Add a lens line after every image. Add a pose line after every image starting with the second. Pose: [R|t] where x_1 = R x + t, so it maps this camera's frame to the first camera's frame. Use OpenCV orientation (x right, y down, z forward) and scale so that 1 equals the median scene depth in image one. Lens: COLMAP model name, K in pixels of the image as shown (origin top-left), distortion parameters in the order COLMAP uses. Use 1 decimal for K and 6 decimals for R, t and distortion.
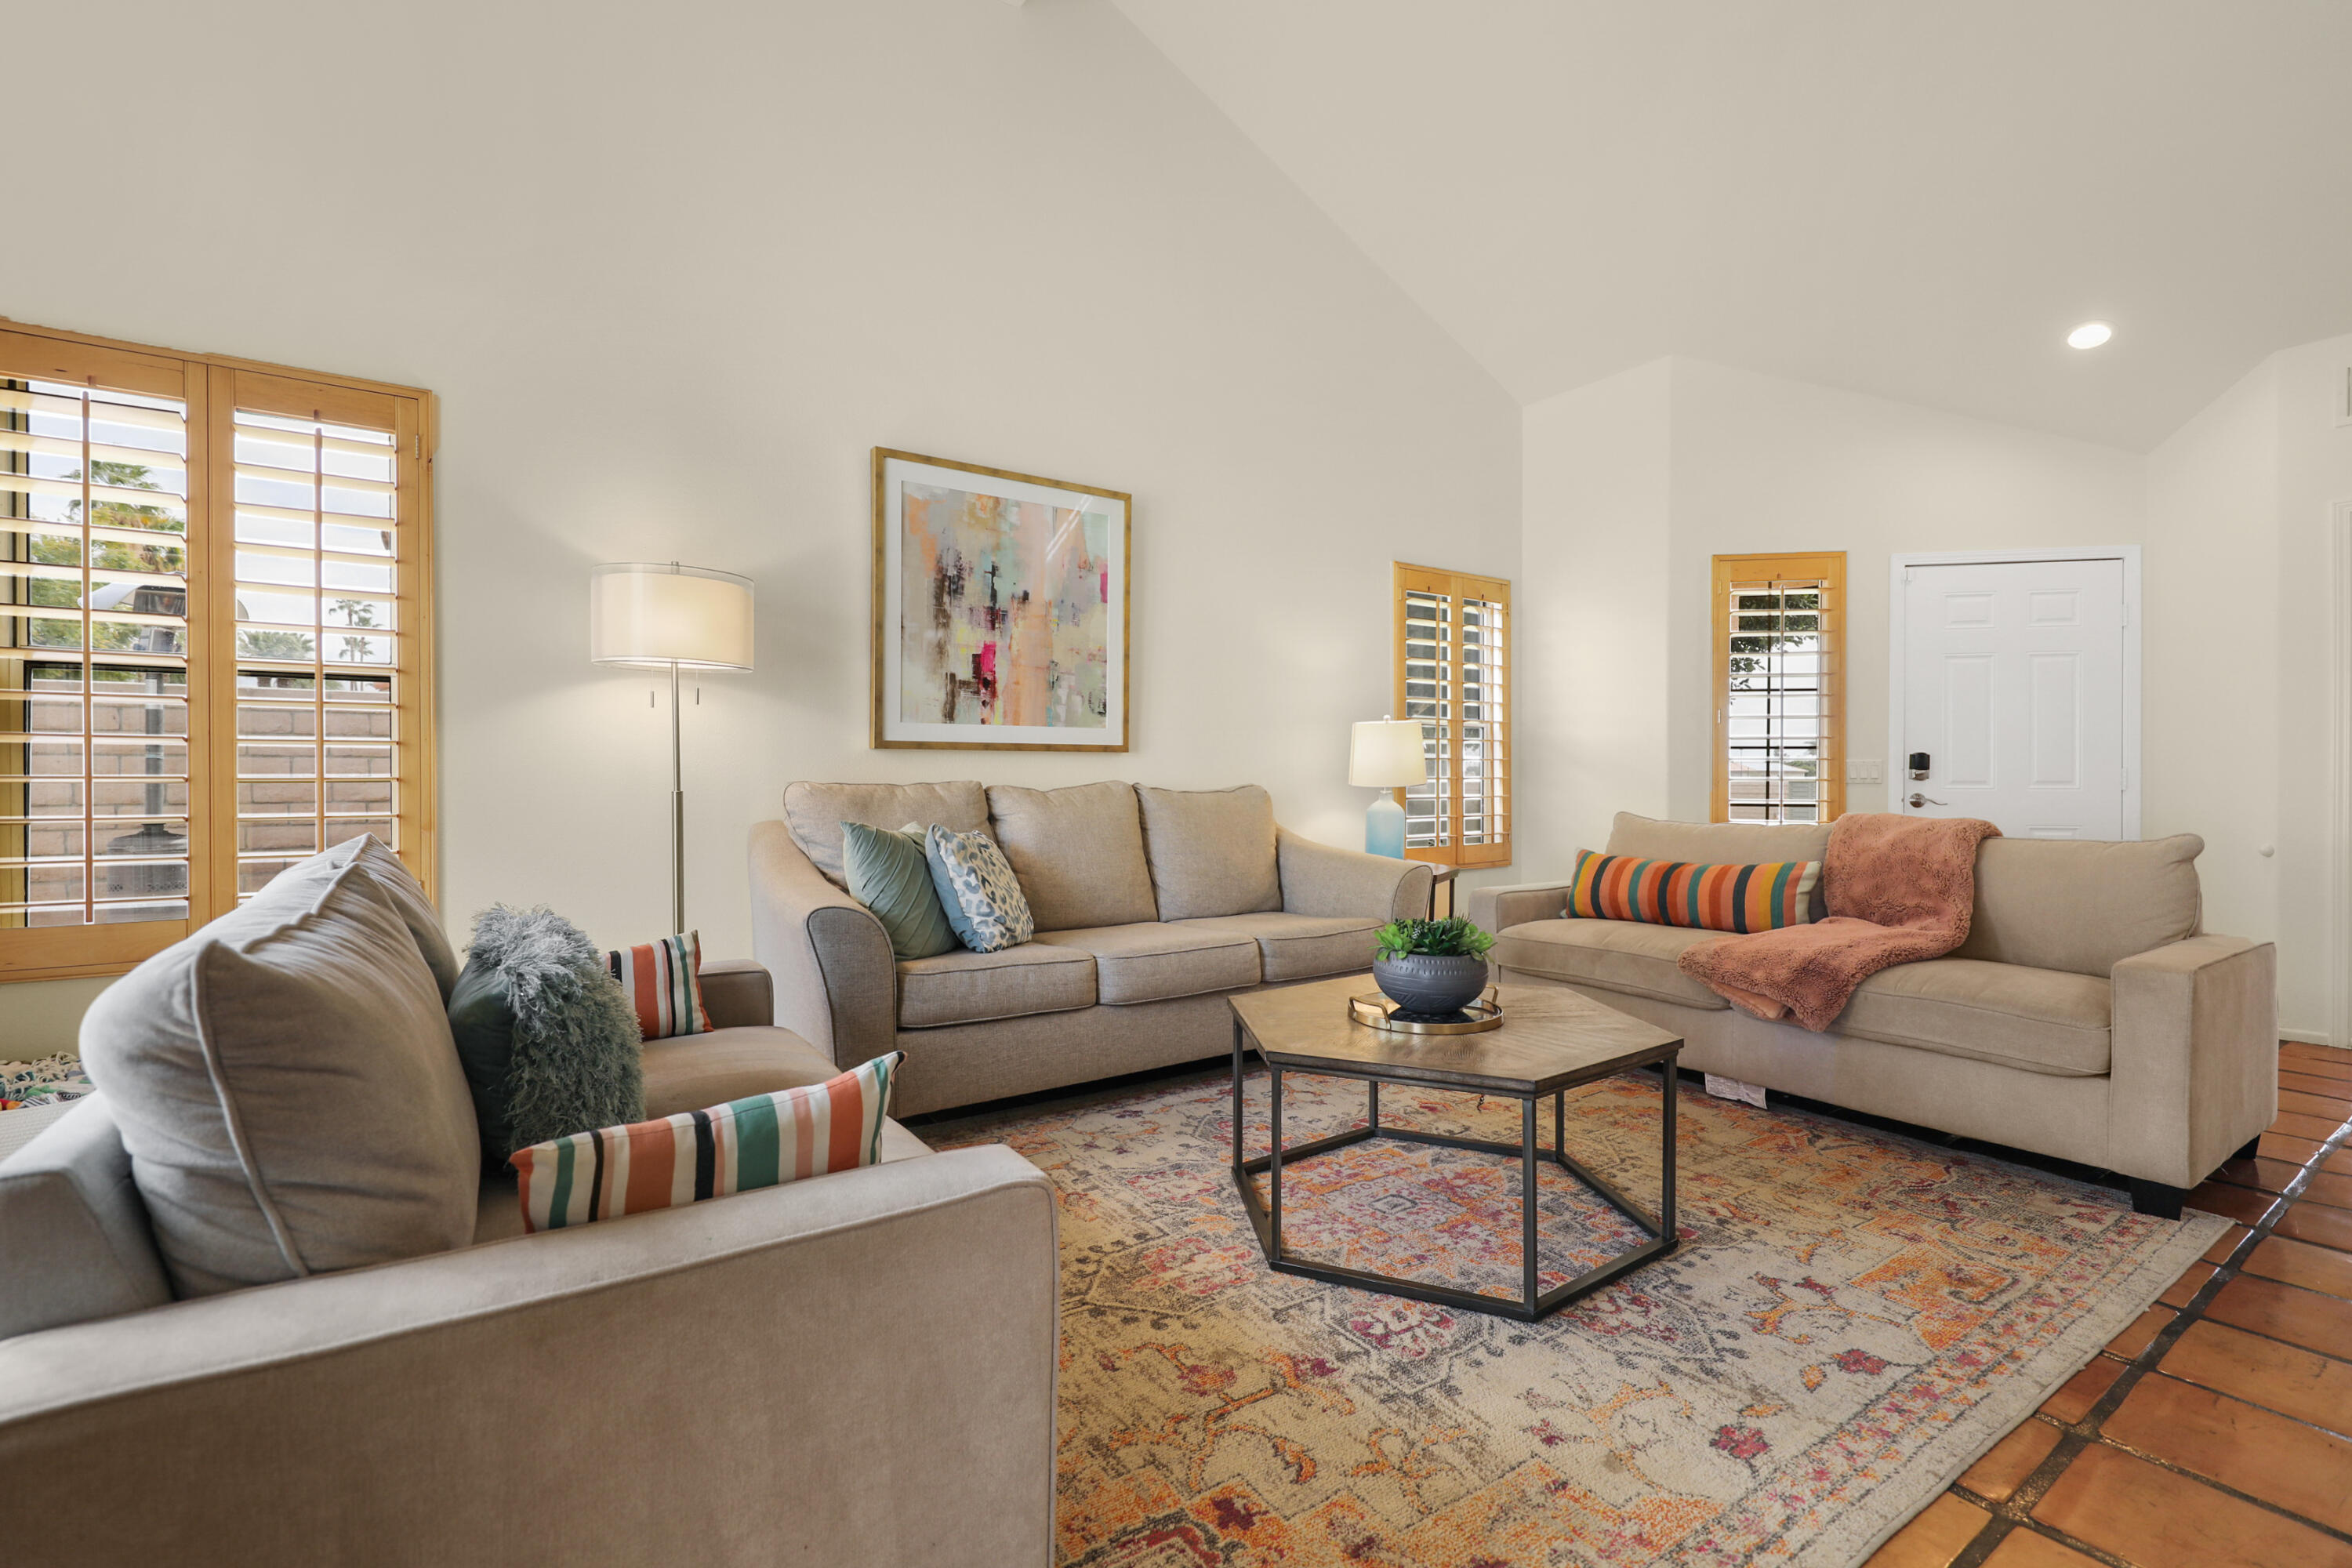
lens RADIAL K [[1008.3, 0, 1175.7], [0, 1008.3, 776.4], [0, 0, 1]] dist [0.002264, -0.000264]
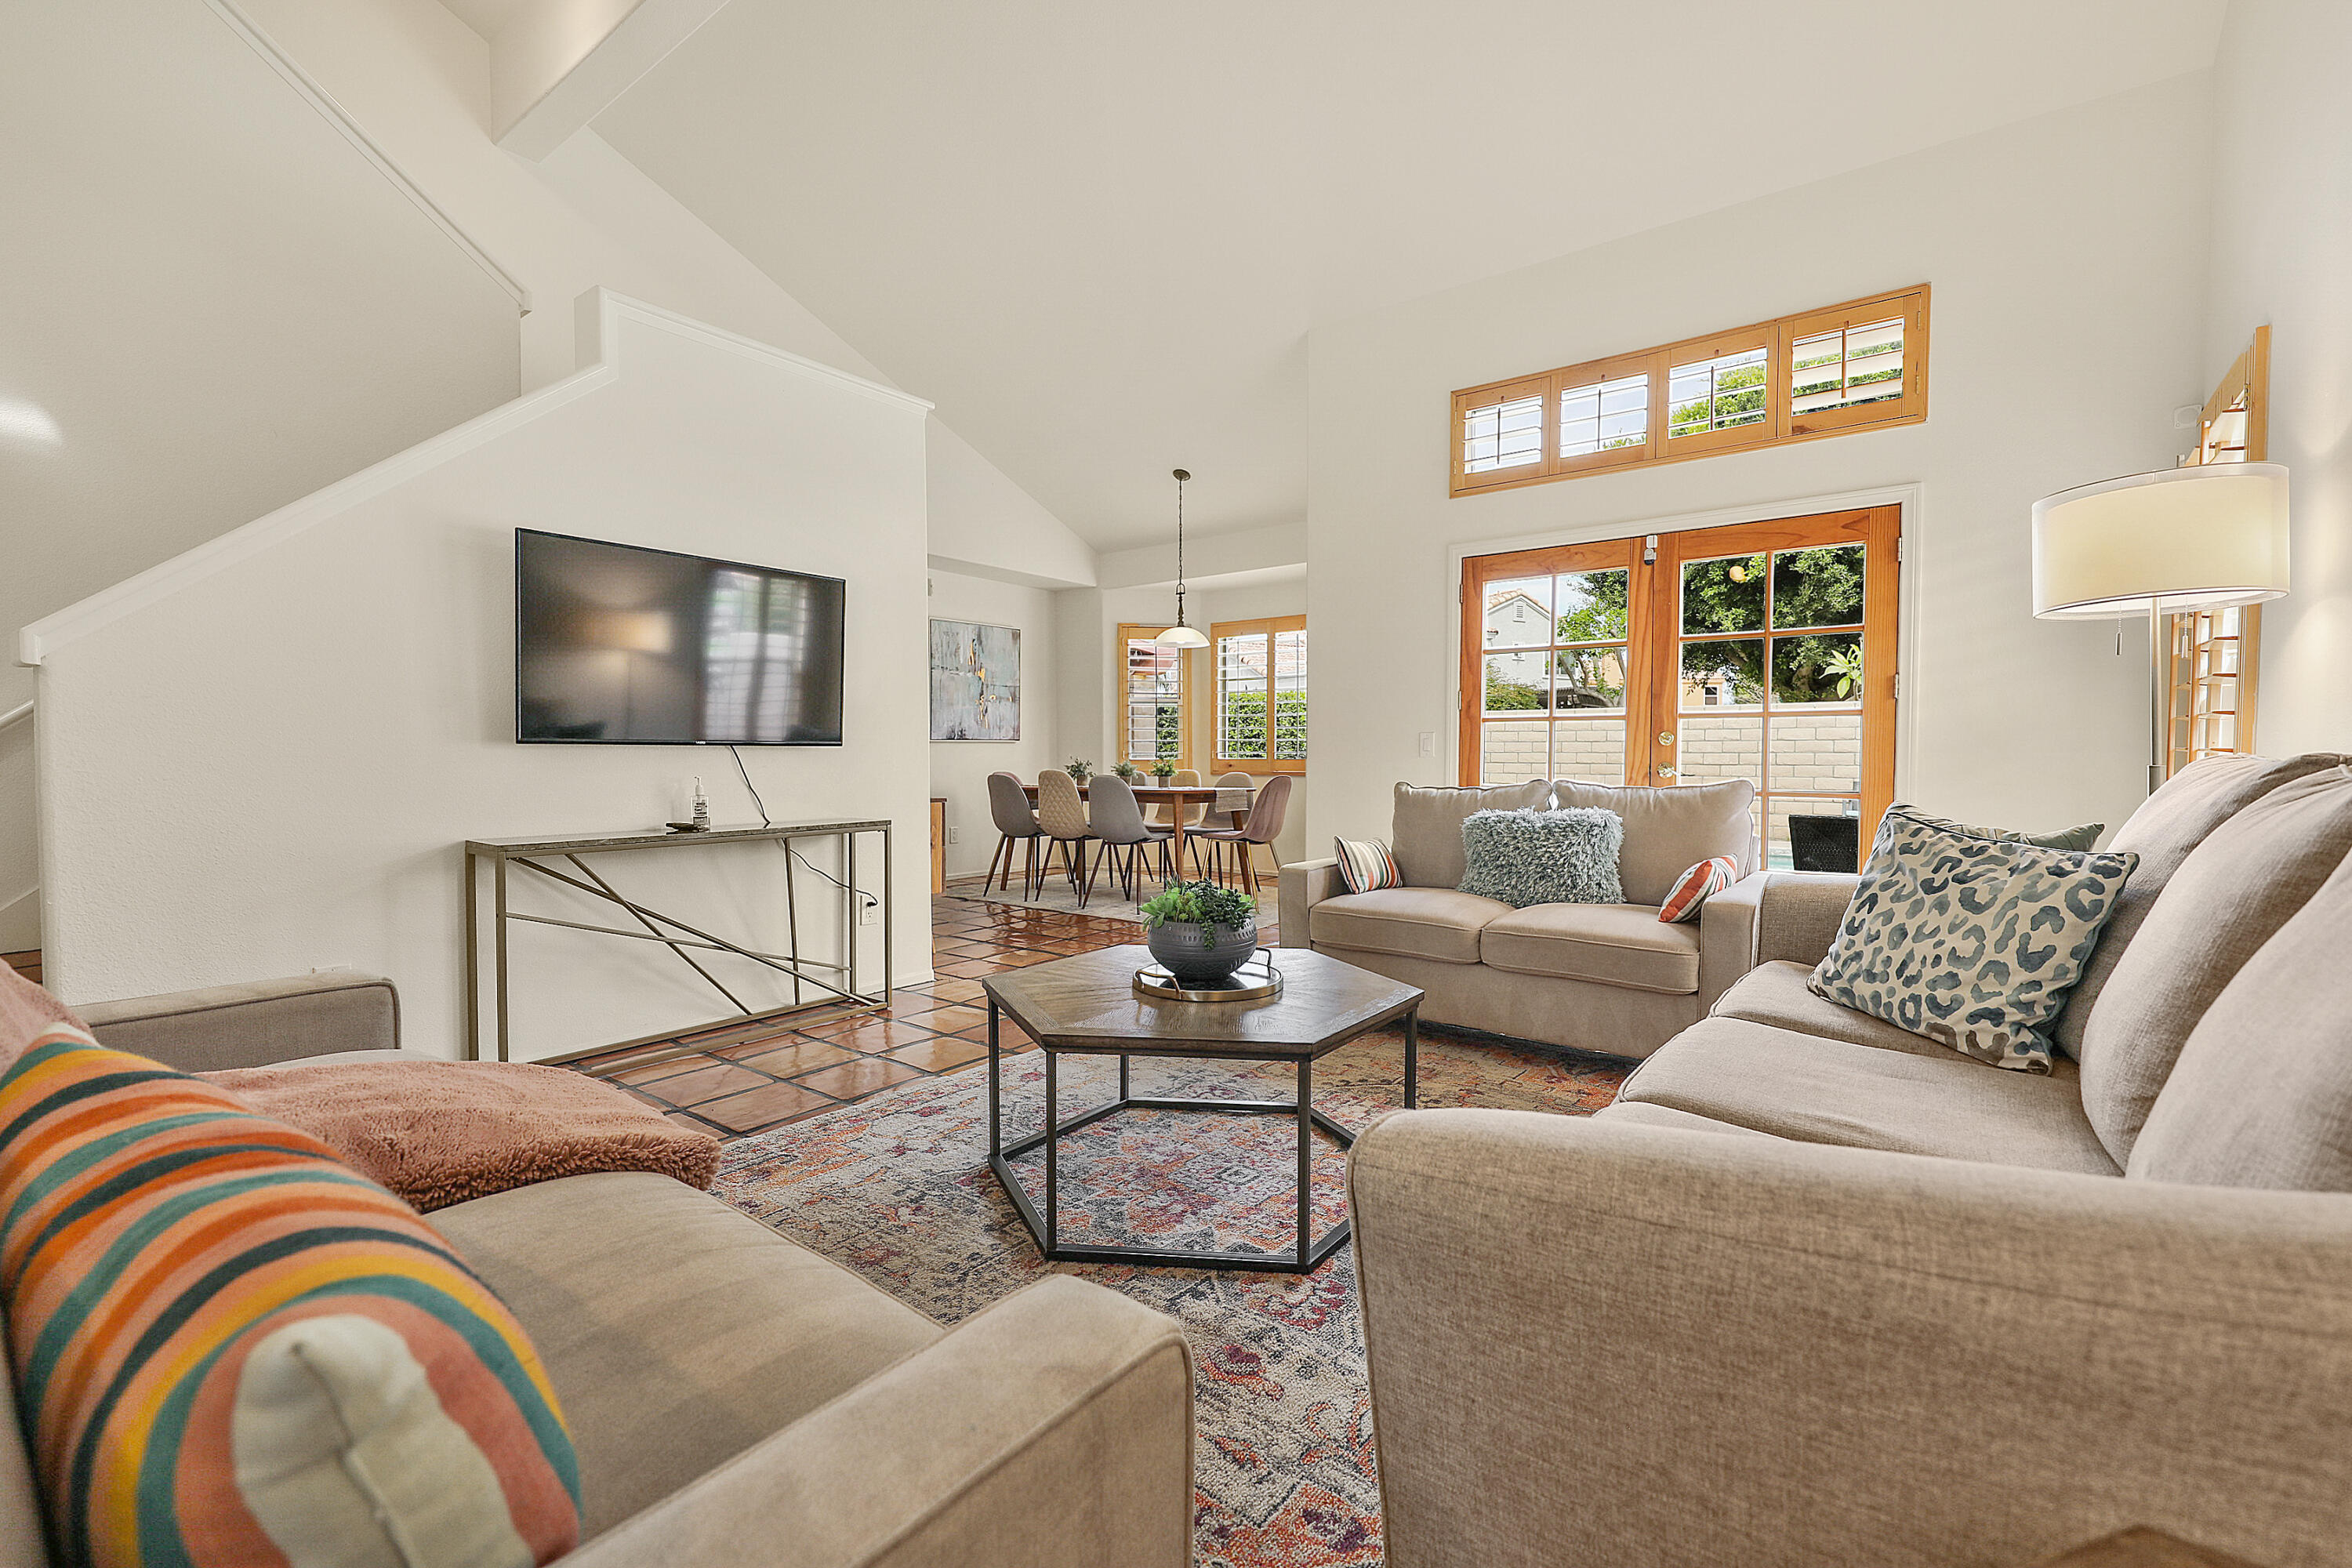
lens RADIAL K [[1008.3, 0, 1171.8], [0, 1008.3, 786.3], [0, 0, 1]] dist [0.002264, -0.000264]
pose [[-0.954239, 0.007826, -0.298942, 0.369286], [-0.002076, 0.999460, 0.032792, 0.005529], [0.299038, 0.031912, -0.953708, 1.234854]]
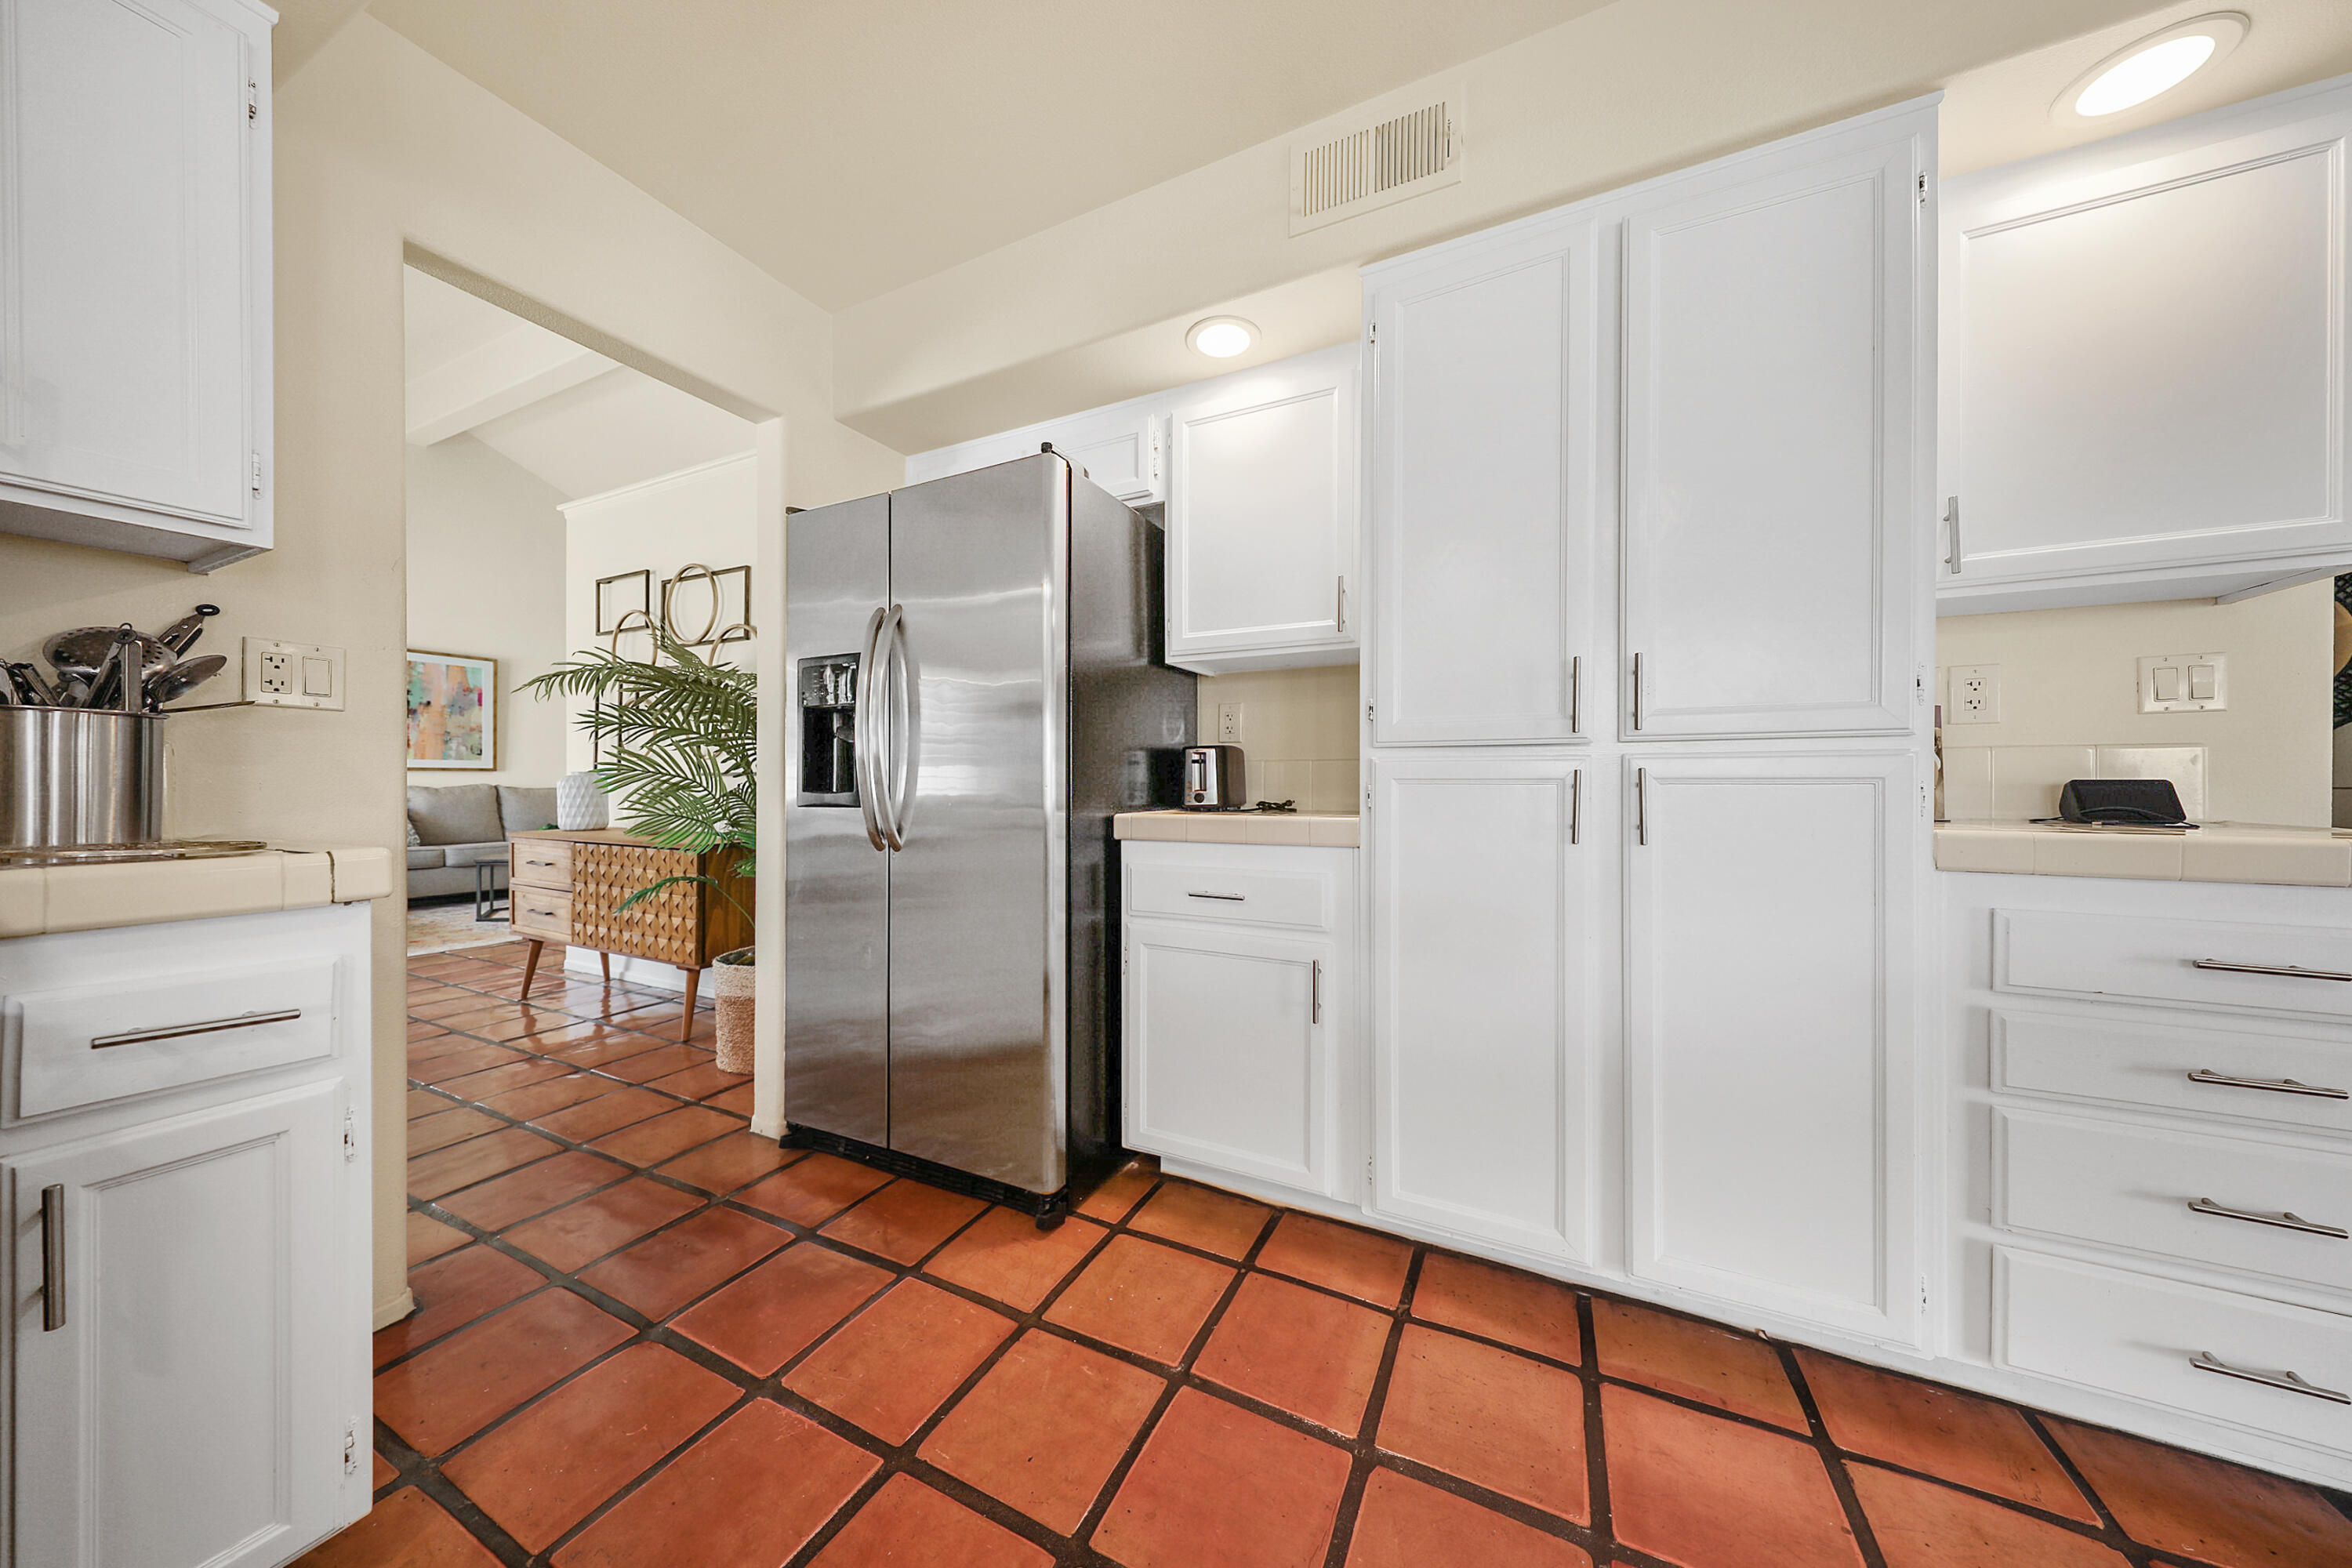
lens RADIAL K [[741.0, 0, 1196.0], [0, 741.0, 777.0], [0, 0, 1]] dist [0.001097, 0.000013]
pose [[0.864727, -0.001772, 0.502238, 0.539786], [0.003904, 0.999987, -0.003194, 0.001035], [-0.502226, 0.004723, 0.864723, -1.404498]]
